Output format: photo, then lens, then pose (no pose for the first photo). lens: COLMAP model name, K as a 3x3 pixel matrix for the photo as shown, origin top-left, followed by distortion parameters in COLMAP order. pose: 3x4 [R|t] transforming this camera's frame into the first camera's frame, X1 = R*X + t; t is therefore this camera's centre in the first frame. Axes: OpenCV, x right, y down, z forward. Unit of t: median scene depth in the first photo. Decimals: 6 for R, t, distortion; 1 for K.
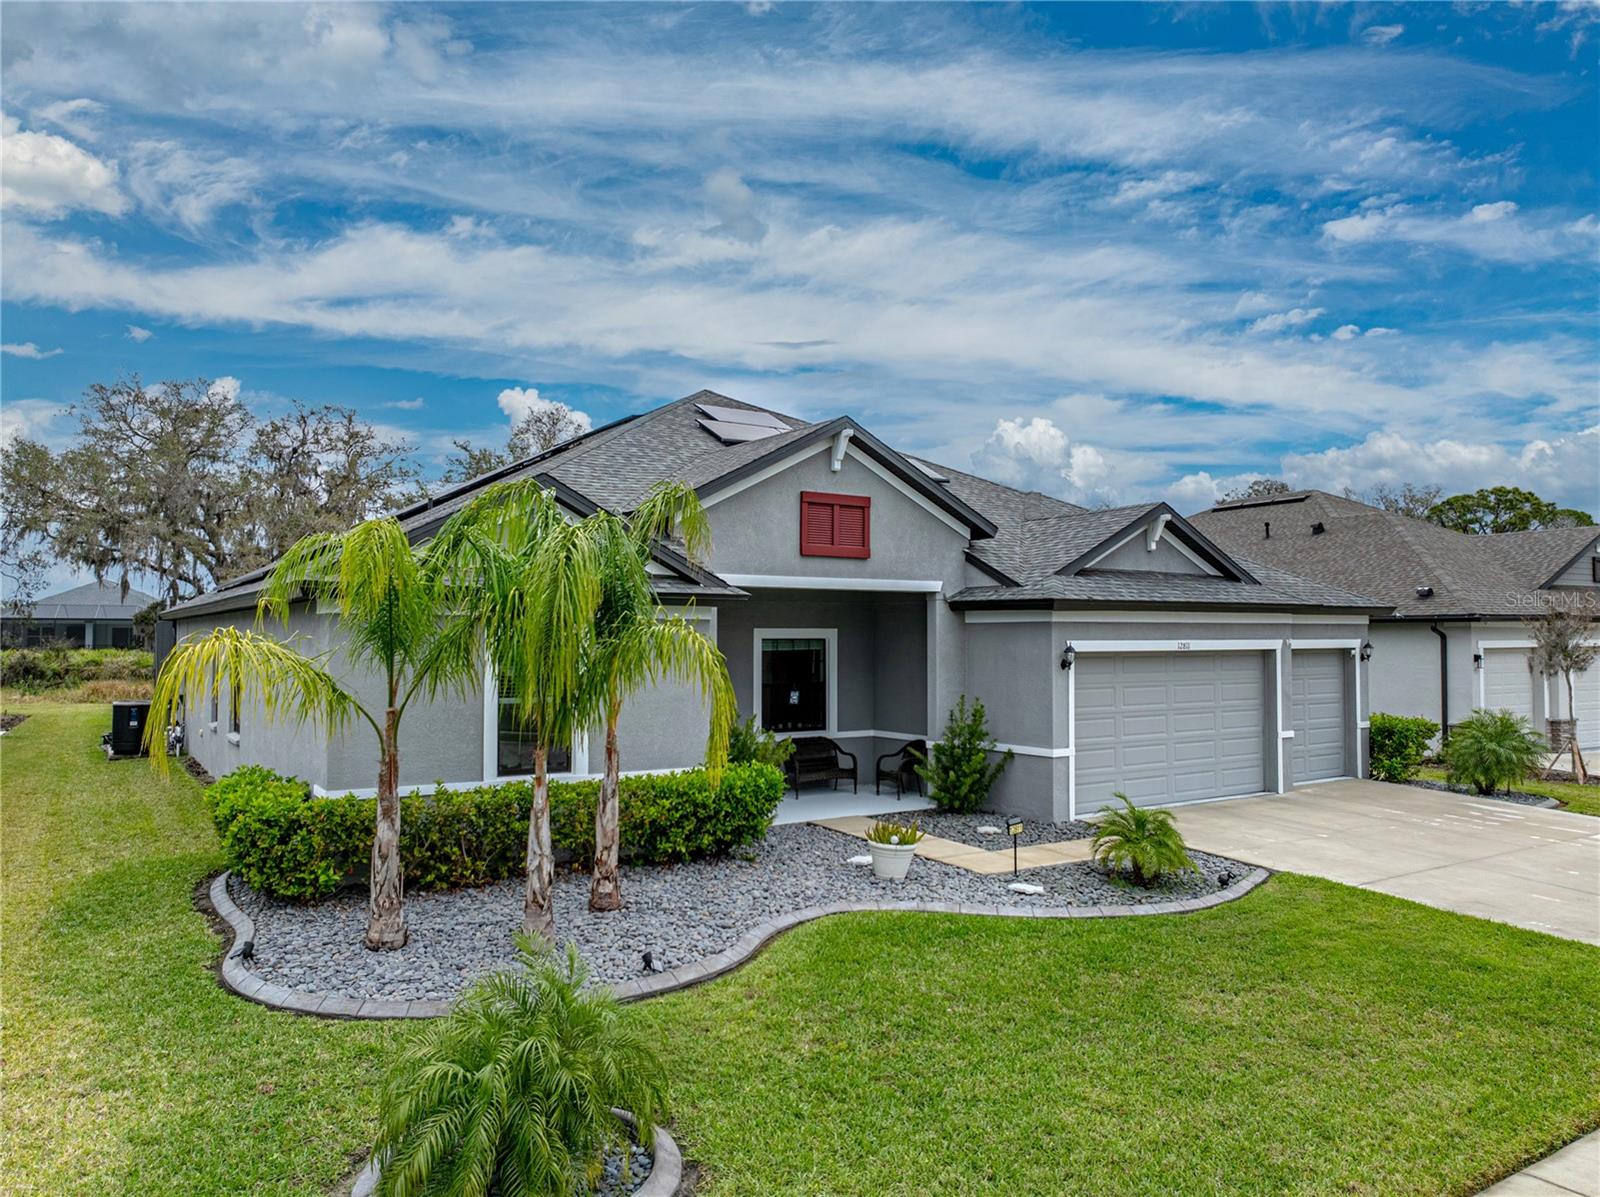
lens RADIAL K [[1104.5, 0, 800.0], [0, 1104.5, 598.5], [0, 0, 1]] dist [-0.023988, 0.008398]
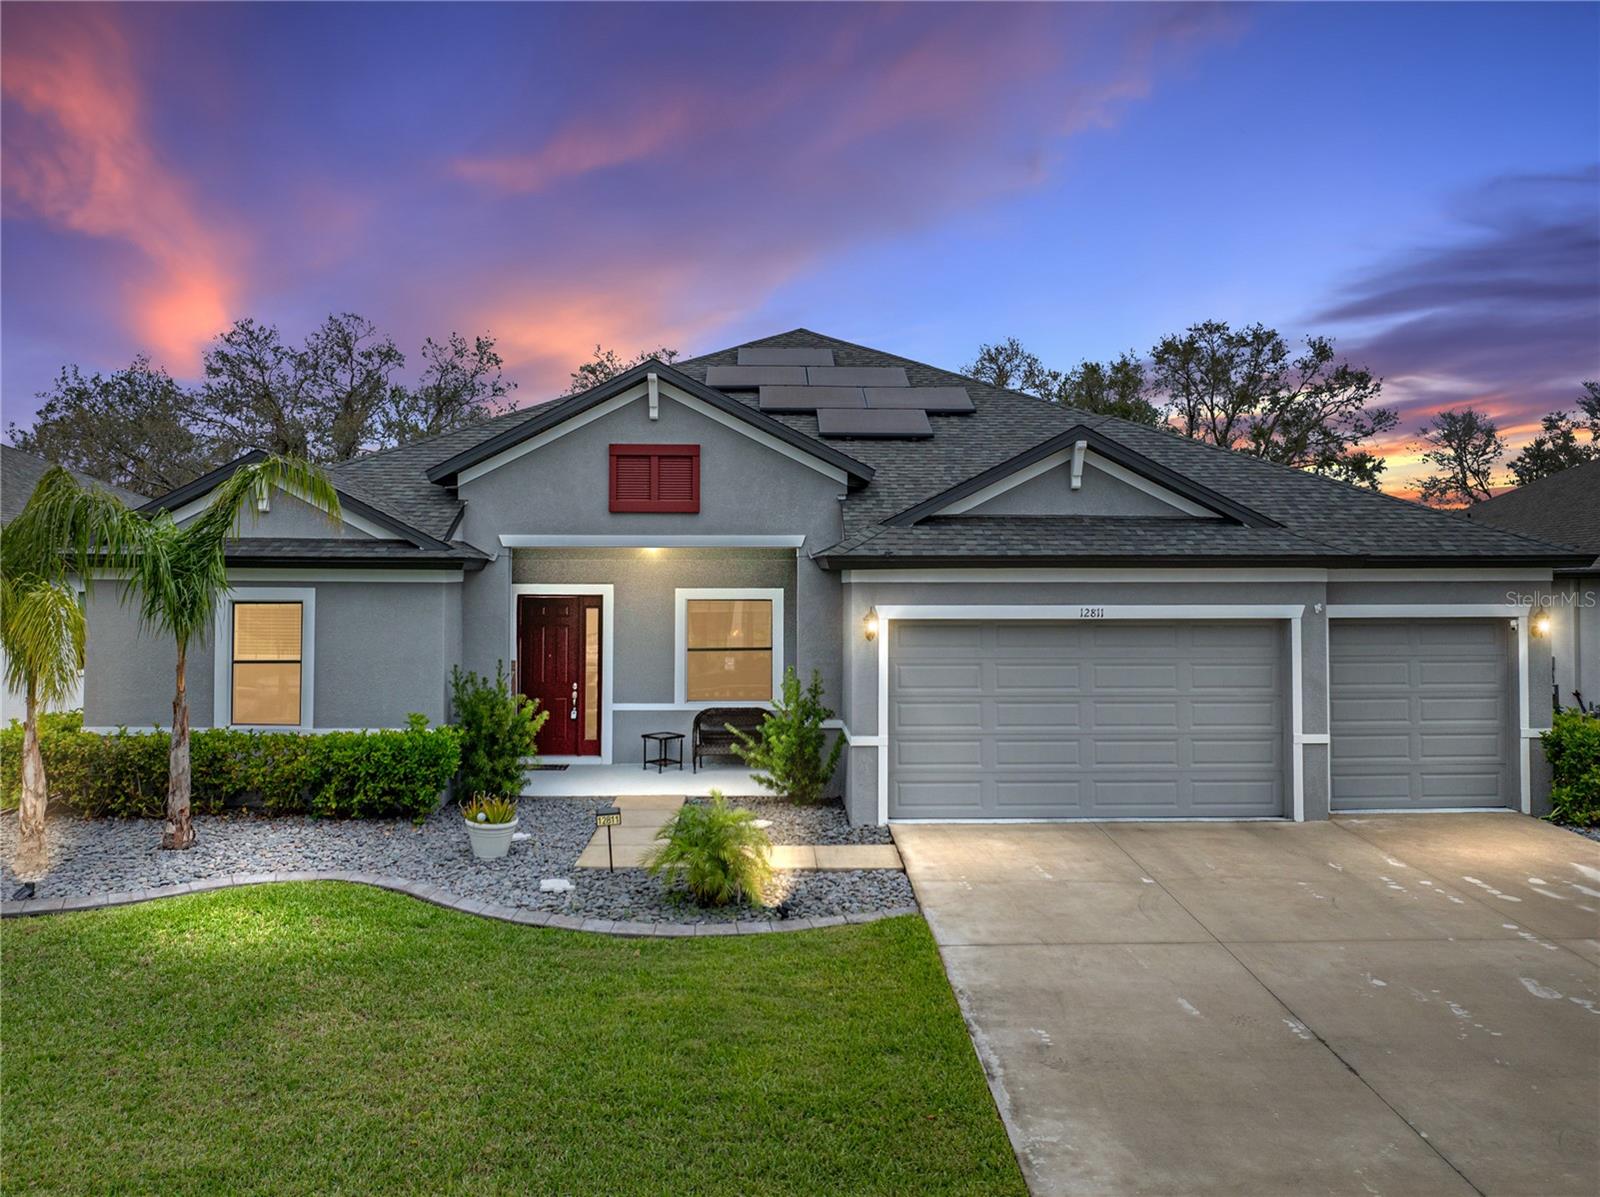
lens RADIAL K [[1216.9, 0, 805.2], [0, 1216.9, 548.5], [0, 0, 1]] dist [-0.025427, 0.008464]
pose [[0.856134, -0.015540, -0.516520, 0.652391], [0.017447, 0.999847, -0.001163, -0.004148], [0.516460, -0.008016, 0.856274, 0.191666]]
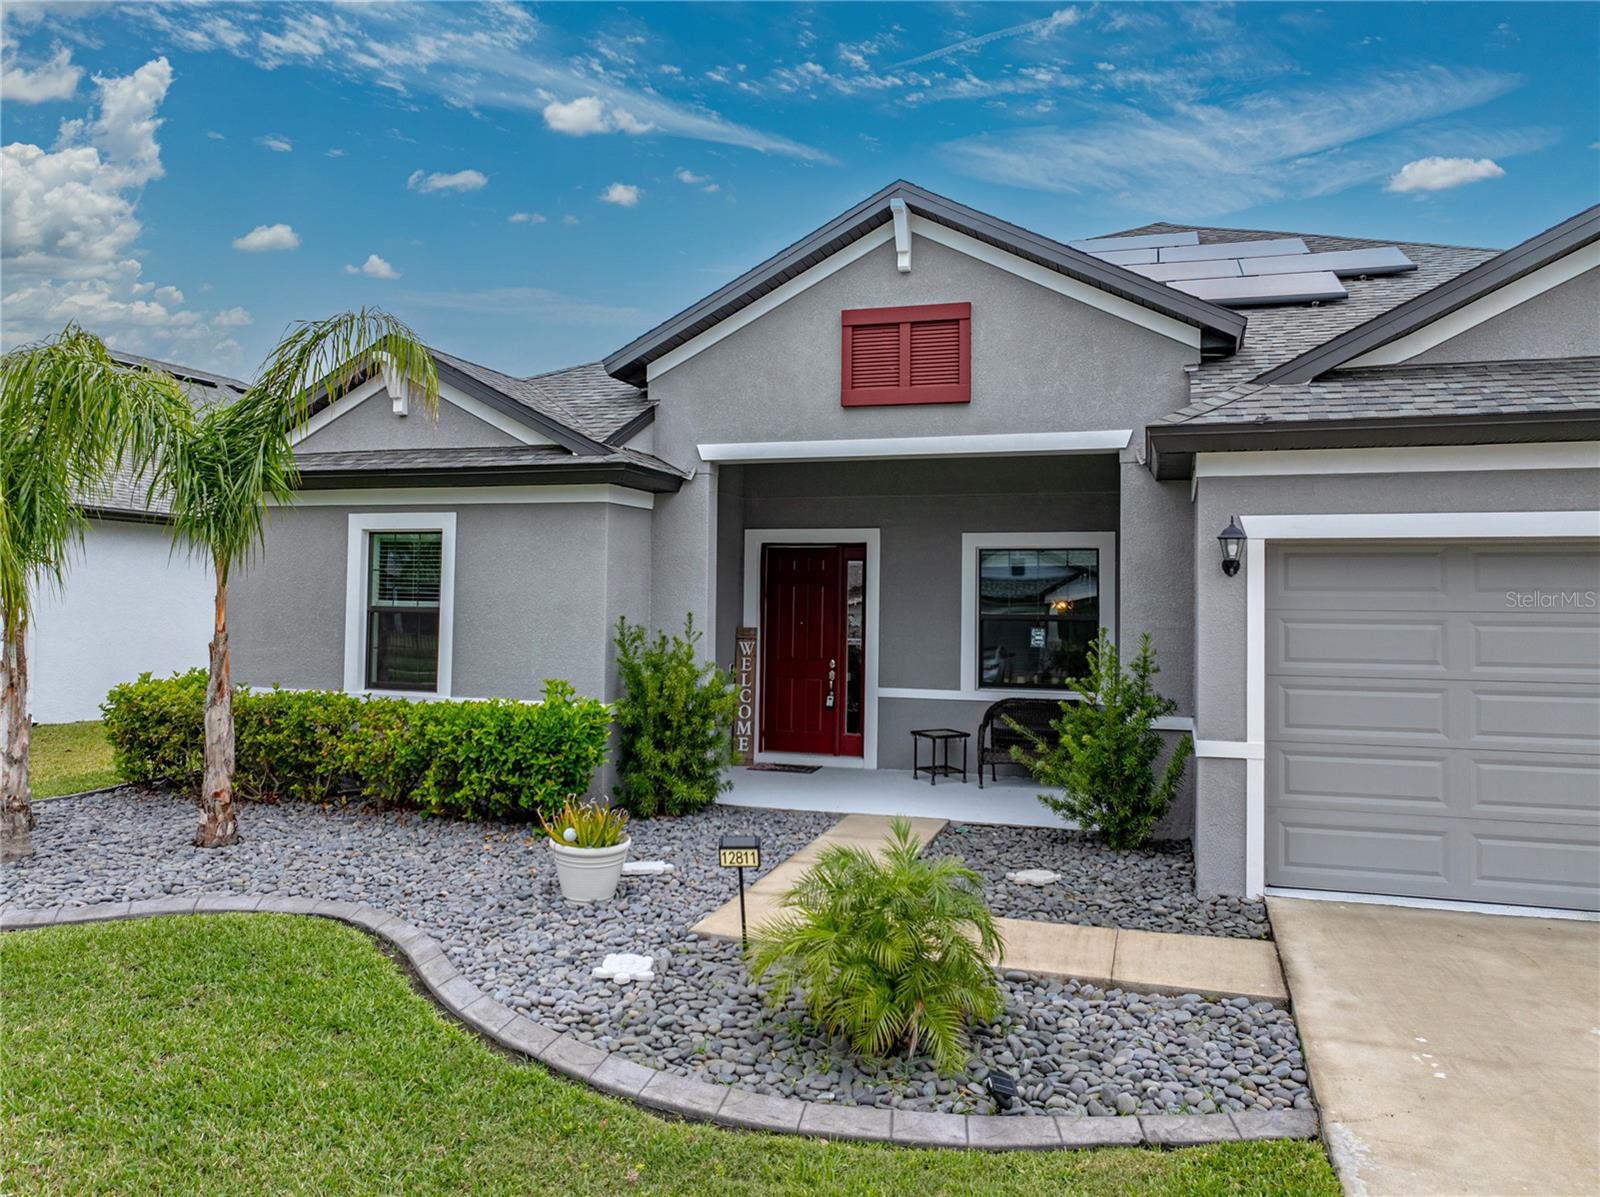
lens RADIAL K [[1124.1, 0, 814.2], [0, 1124.1, 561.8], [0, 0, 1]] dist [-0.020379, 0.004073]
pose [[0.635524, -0.024779, -0.771683, 0.487312], [0.014990, 0.999692, -0.019755, 0.063480], [0.771935, 0.000987, 0.635700, 0.538500]]
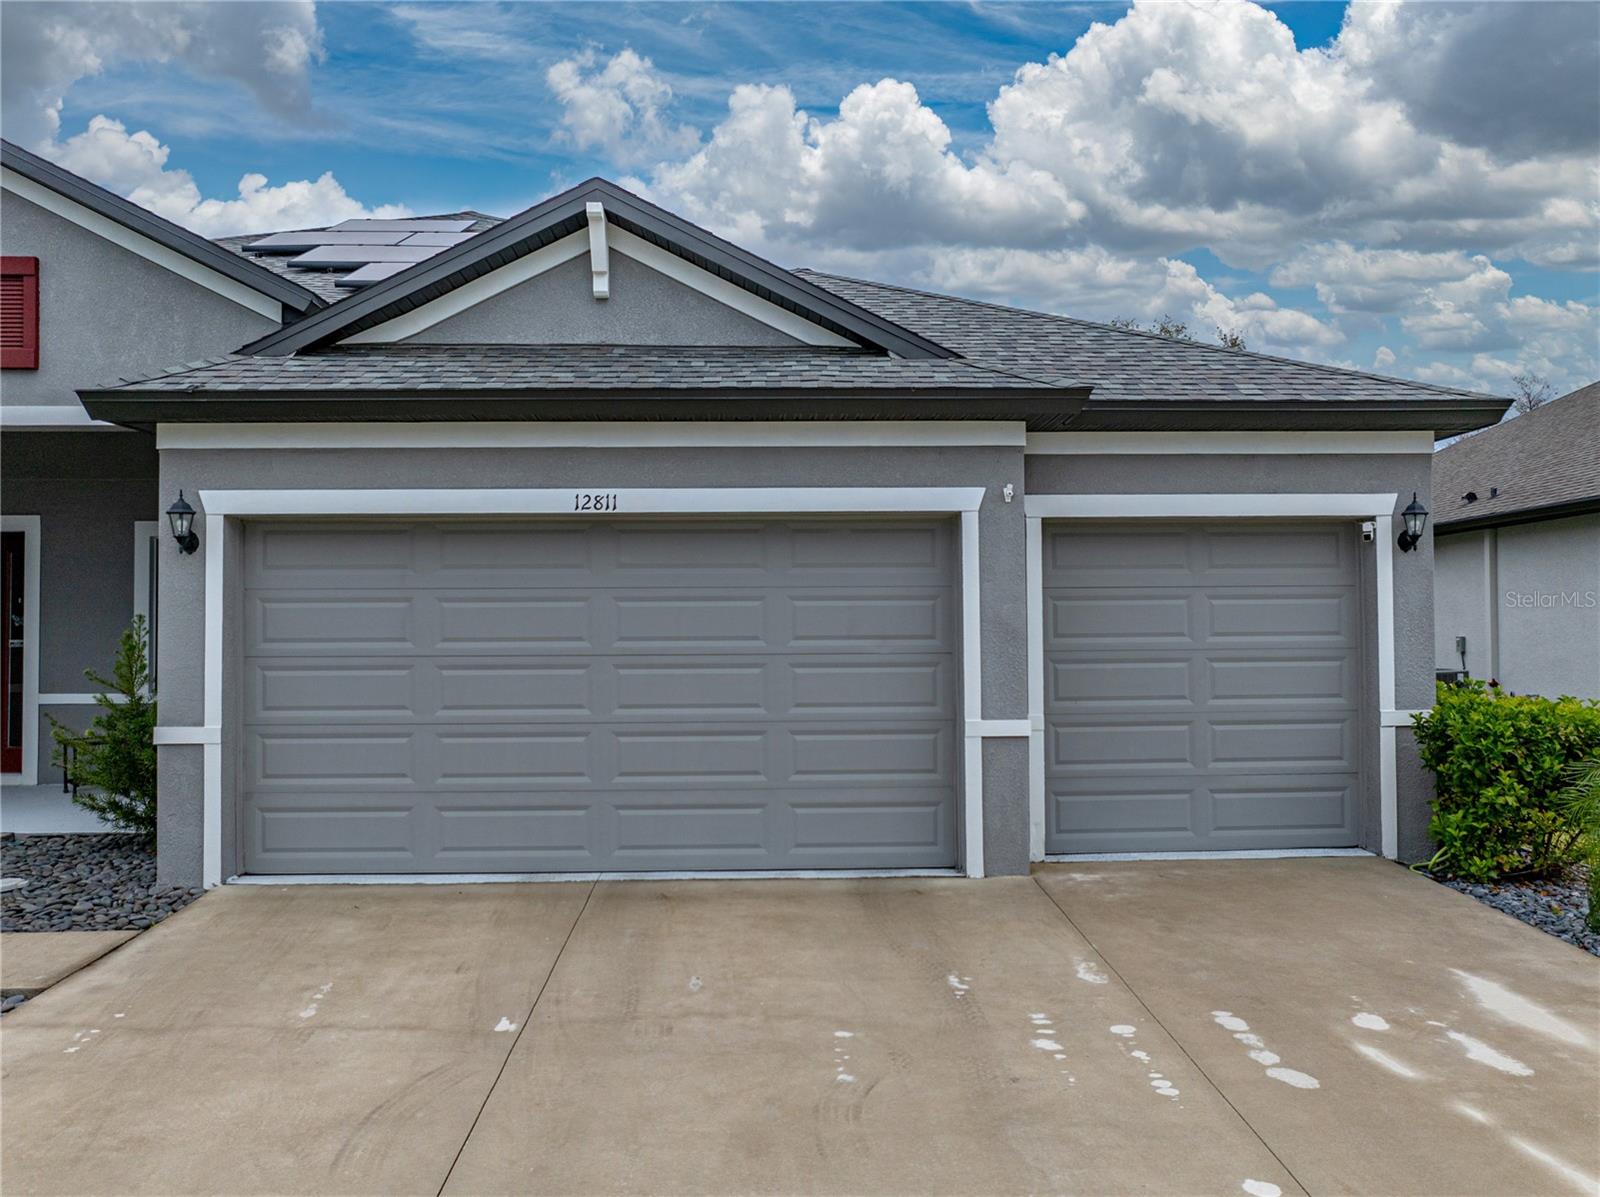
lens RADIAL K [[1146.0, 0, 800.0], [0, 1146.0, 598.5], [0, 0, 1]] dist [-0.022911, 0.007788]
pose [[0.861323, -0.016880, -0.507777, 0.677655], [0.023916, 0.999687, 0.007334, 0.083376], [0.507494, -0.018461, 0.861458, 0.705503]]
